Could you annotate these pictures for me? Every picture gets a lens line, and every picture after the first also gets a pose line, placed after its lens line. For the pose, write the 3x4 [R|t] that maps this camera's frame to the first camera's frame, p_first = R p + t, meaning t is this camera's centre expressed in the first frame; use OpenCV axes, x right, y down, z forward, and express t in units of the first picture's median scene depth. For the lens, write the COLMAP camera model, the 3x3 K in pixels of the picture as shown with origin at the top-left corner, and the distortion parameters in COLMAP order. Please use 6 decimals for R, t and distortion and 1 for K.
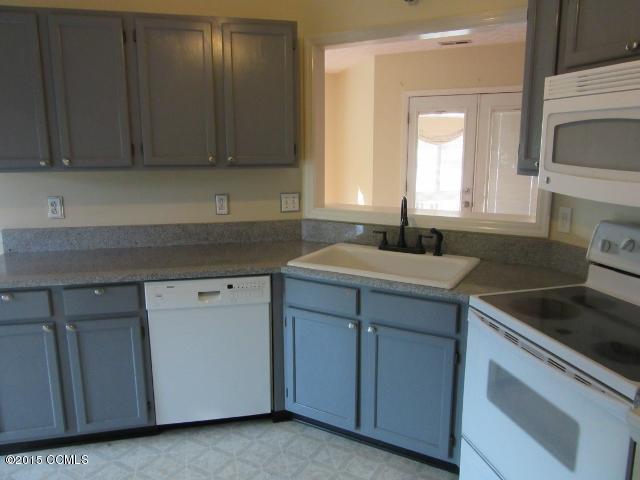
lens RADIAL K [[478.4, 0, 320.2], [0, 478.4, 244.8], [0, 0, 1]] dist [-0.027452, 0.004497]
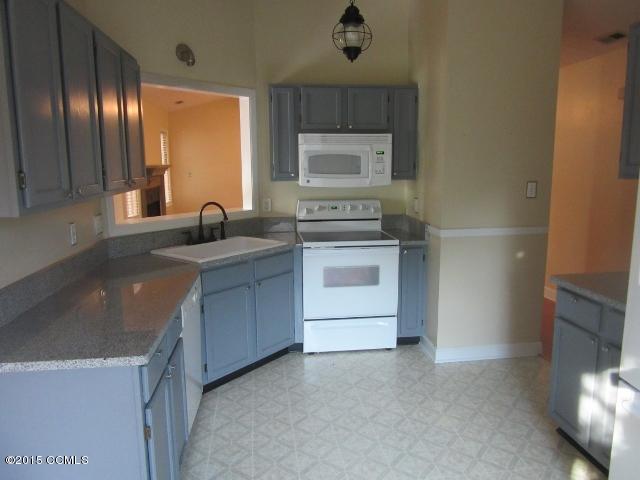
lens RADIAL K [[464.0, 0, 319.2], [0, 464.0, 249.4], [0, 0, 1]] dist [-0.042367, 0.001947]
pose [[0.131408, -0.177266, 0.975351, -1.270219], [0.209976, 0.966536, 0.147374, -0.110248], [-0.968835, 0.185434, 0.164232, 0.530729]]
